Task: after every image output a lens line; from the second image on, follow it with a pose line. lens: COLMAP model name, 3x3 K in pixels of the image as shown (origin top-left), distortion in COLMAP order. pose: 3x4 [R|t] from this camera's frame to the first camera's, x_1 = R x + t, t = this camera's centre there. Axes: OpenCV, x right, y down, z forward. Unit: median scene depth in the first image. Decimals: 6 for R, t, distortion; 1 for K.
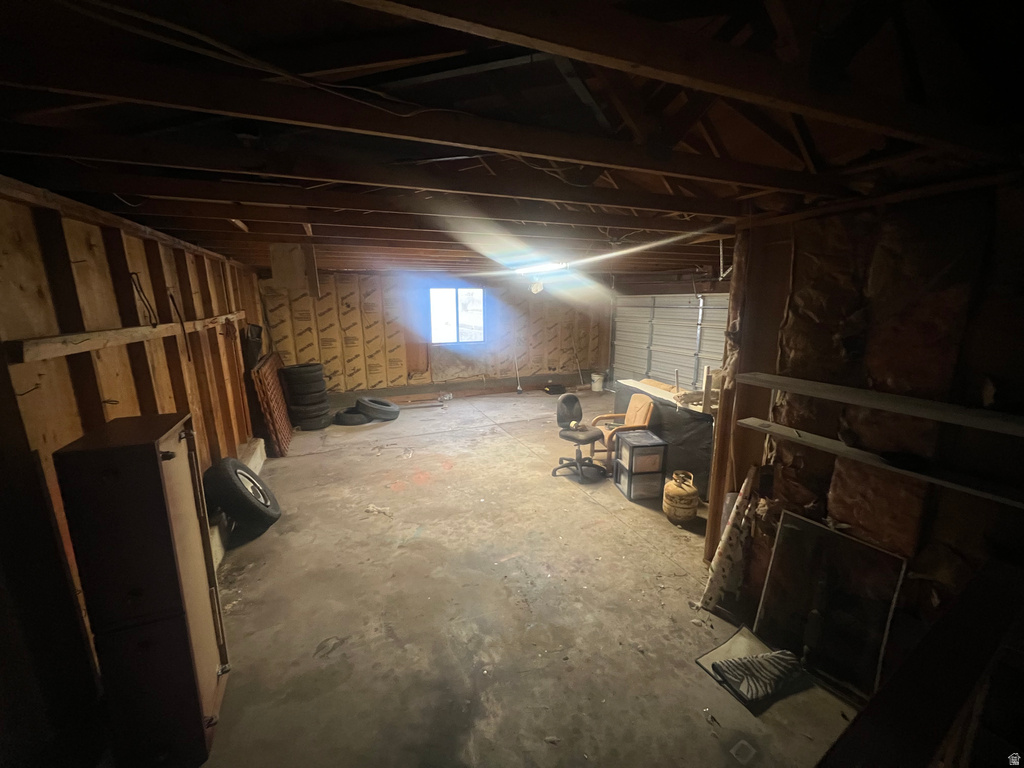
lens RADIAL K [[400.9, 0, 507.0], [0, 400.9, 383.2], [0, 0, 1]] dist [-0.000893, 0.000032]
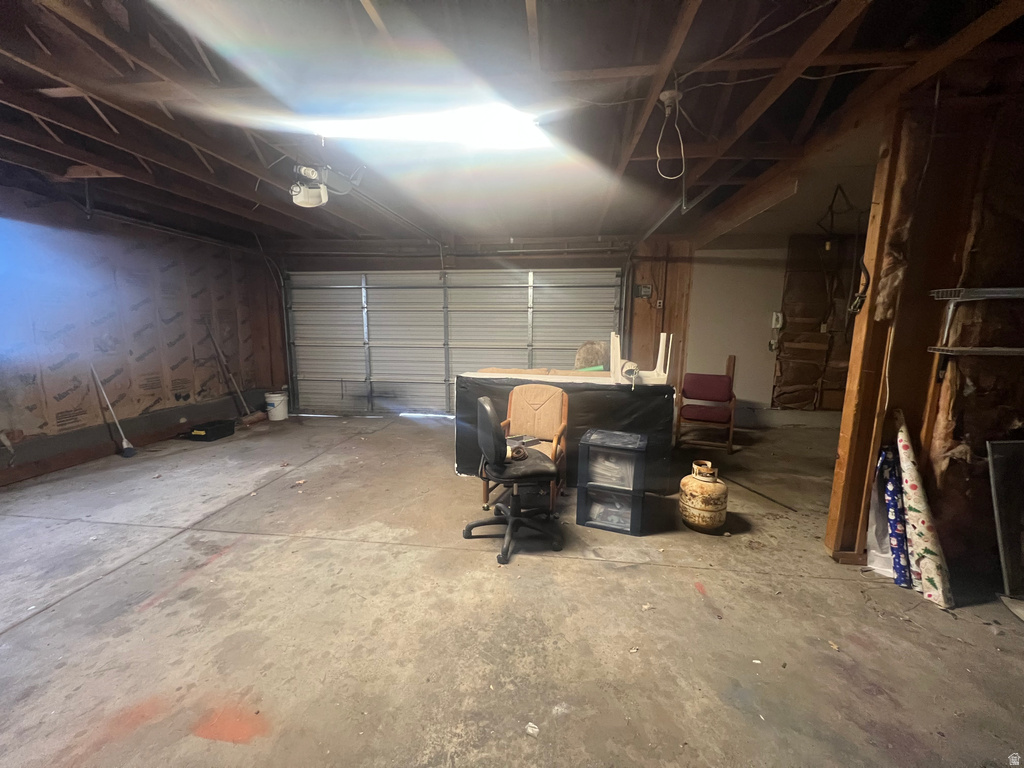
lens RADIAL K [[408.3, 0, 512.1], [0, 408.3, 387.6], [0, 0, 1]] dist [-0.001331, 0.000918]
pose [[0.491290, -0.126796, 0.861718, -0.174787], [0.163057, 0.985245, 0.052008, -0.005404], [-0.855597, 0.114958, 0.504716, 0.429799]]
